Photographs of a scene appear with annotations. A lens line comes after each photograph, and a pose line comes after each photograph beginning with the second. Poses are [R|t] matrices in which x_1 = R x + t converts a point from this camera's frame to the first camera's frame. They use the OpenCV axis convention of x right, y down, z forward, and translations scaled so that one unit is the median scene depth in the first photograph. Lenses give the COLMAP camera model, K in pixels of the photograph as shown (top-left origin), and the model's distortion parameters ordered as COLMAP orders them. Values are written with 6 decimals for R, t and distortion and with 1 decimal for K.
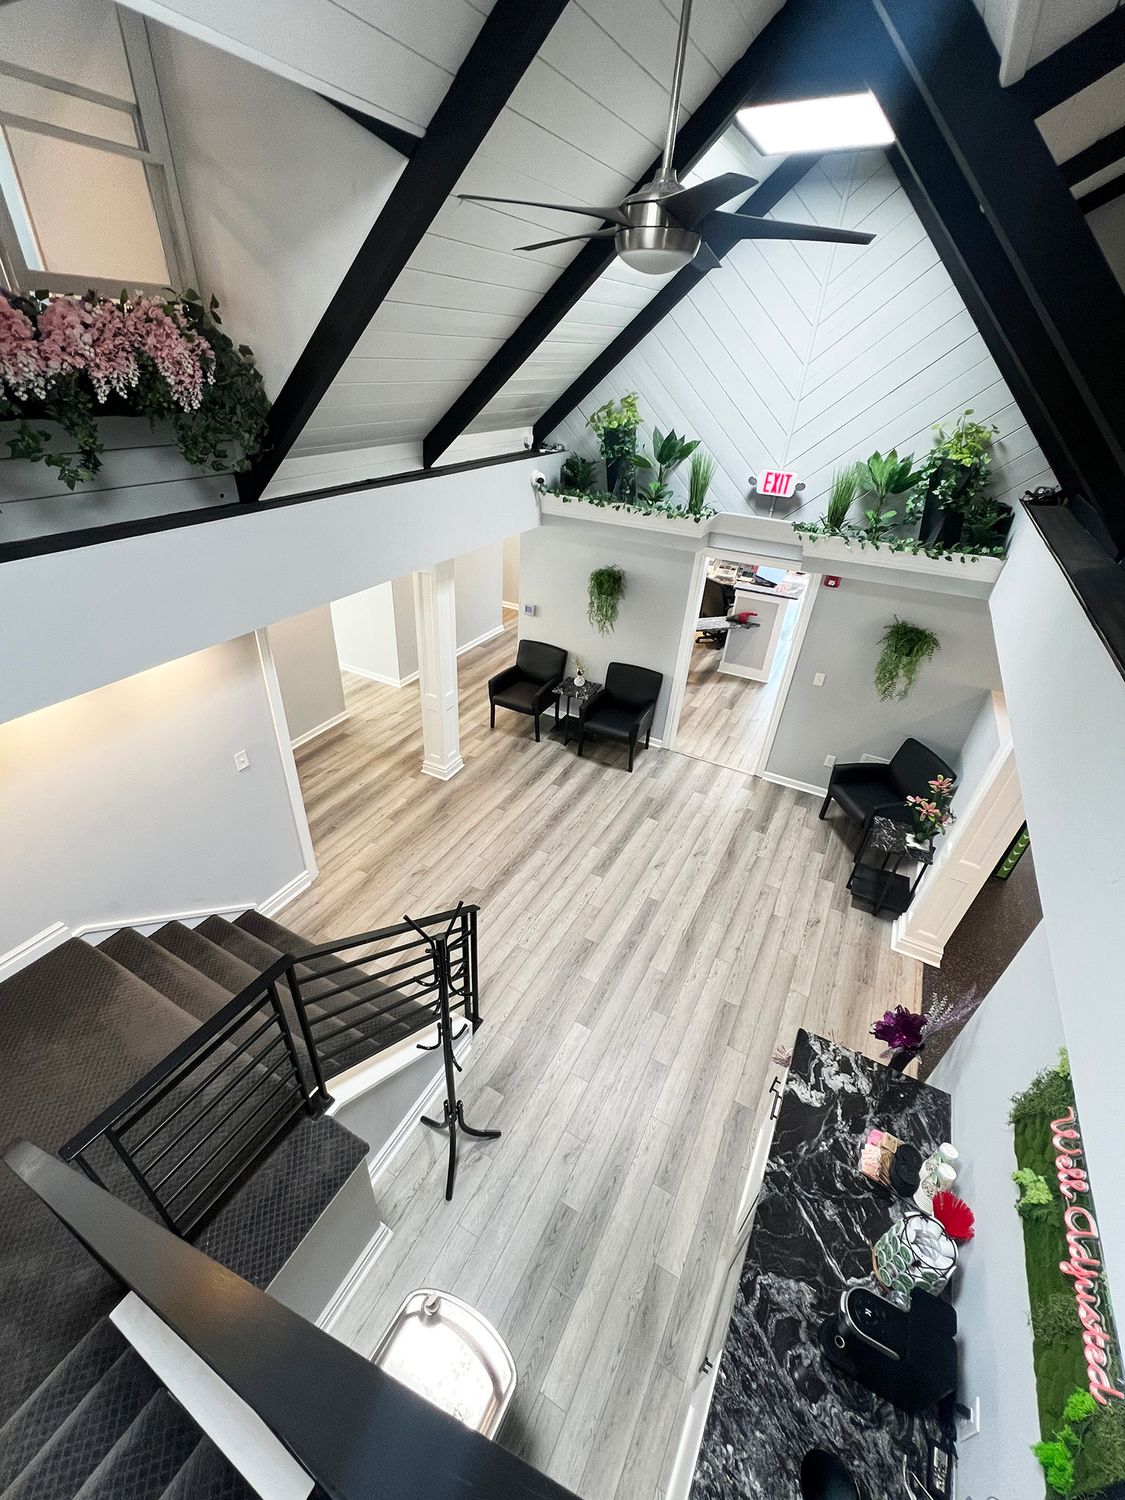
lens RADIAL K [[600.3, 0, 599.9], [0, 600.3, 743.3], [0, 0, 1]] dist [-0.005662, 0.001199]
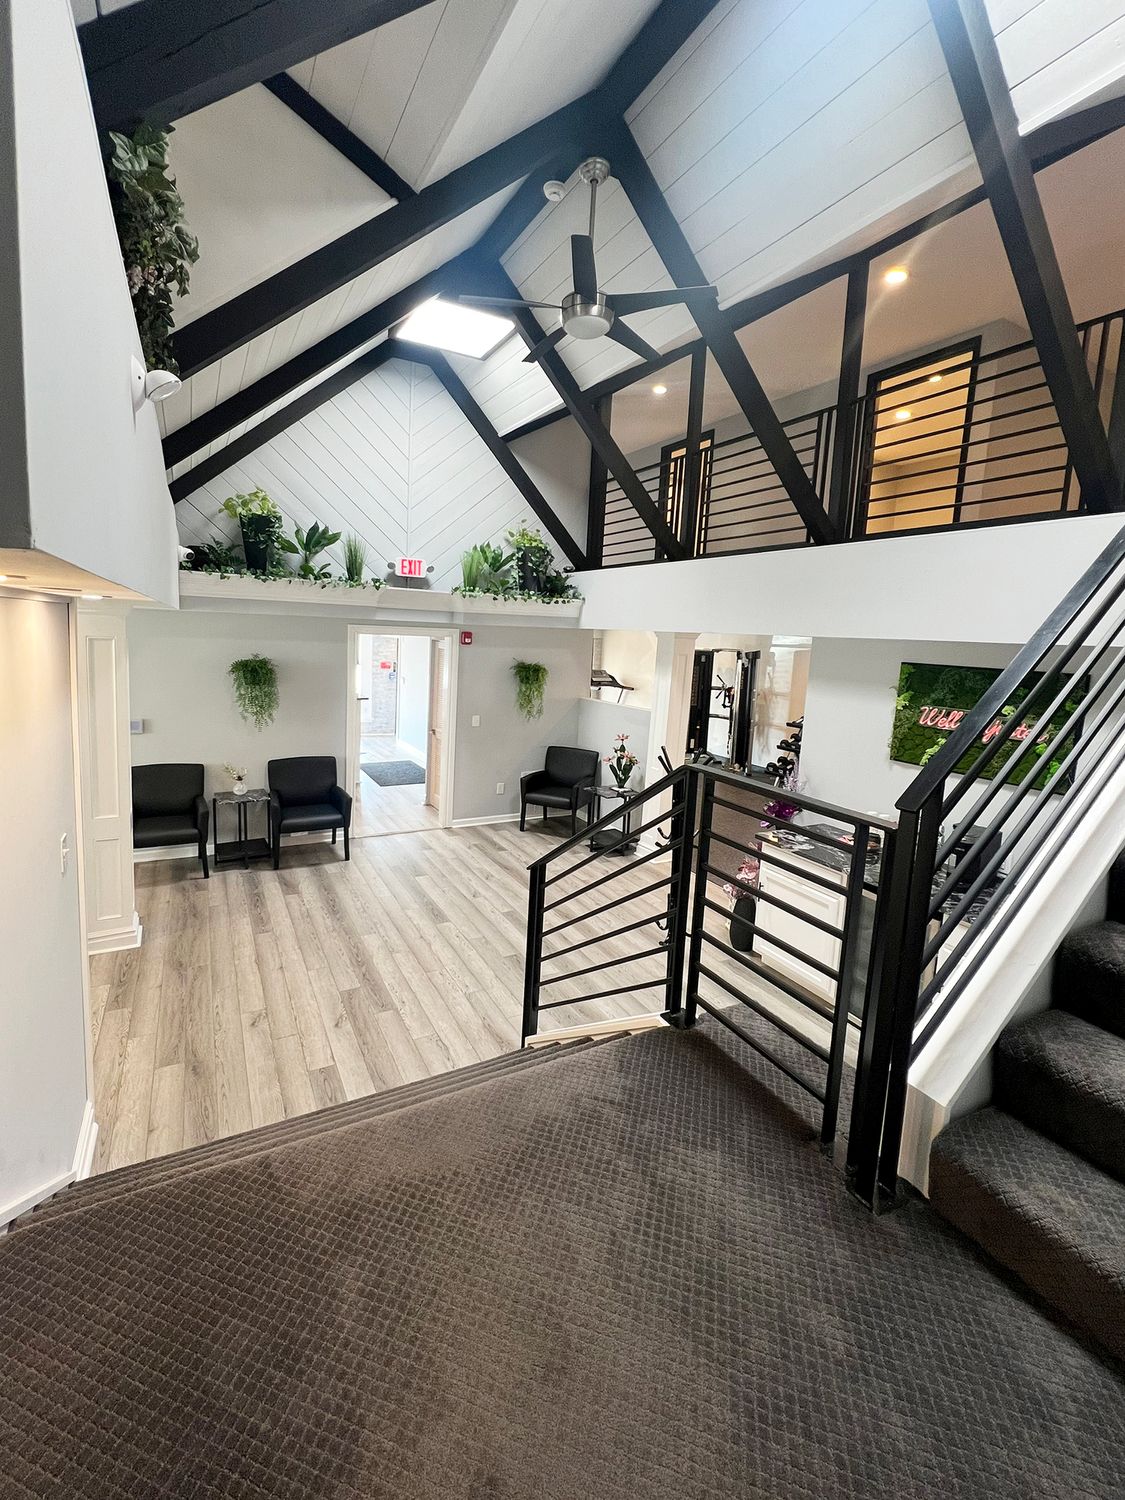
lens RADIAL K [[600.3, 0, 534.6], [0, 600.3, 716.6], [0, 0, 1]] dist [-0.005662, 0.001199]
pose [[0.594528, -0.130965, 0.793338, -0.557076], [0.410602, 0.897755, -0.159503, 0.135005], [-0.691334, 0.420576, 0.587515, 0.235516]]
